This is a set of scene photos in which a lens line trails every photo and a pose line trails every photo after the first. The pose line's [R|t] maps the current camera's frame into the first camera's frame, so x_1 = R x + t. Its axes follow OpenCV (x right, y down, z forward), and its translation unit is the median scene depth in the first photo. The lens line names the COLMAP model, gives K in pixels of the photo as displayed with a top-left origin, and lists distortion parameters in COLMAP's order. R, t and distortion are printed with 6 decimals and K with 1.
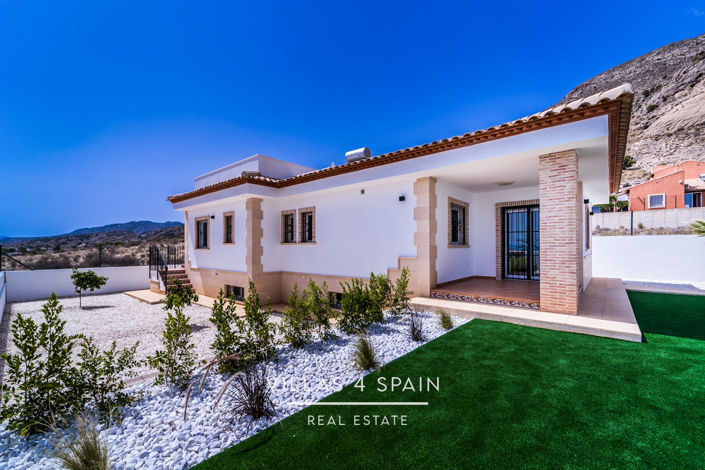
lens RADIAL K [[291.2, 0, 358.0], [0, 291.2, 236.5], [0, 0, 1]] dist [-0.000018, -0.000313]
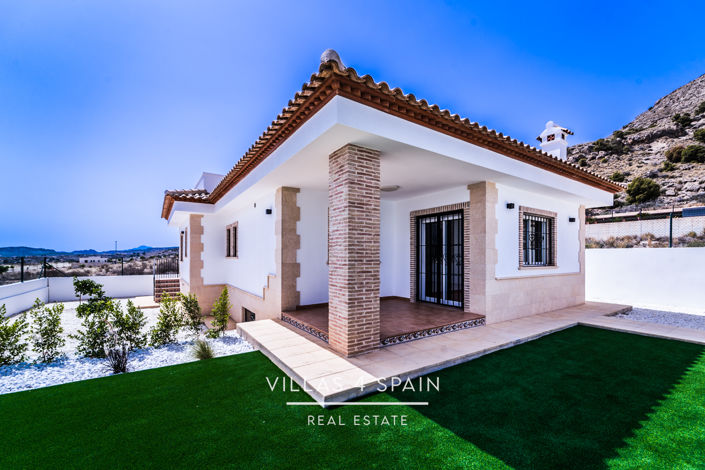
lens RADIAL K [[291.2, 0, 358.0], [0, 291.2, 236.5], [0, 0, 1]] dist [-0.000018, -0.000313]
pose [[0.967466, -0.013240, -0.252653, 0.491842], [0.004860, 0.999418, -0.033762, -0.012392], [0.252953, 0.031435, 0.966968, 0.127535]]
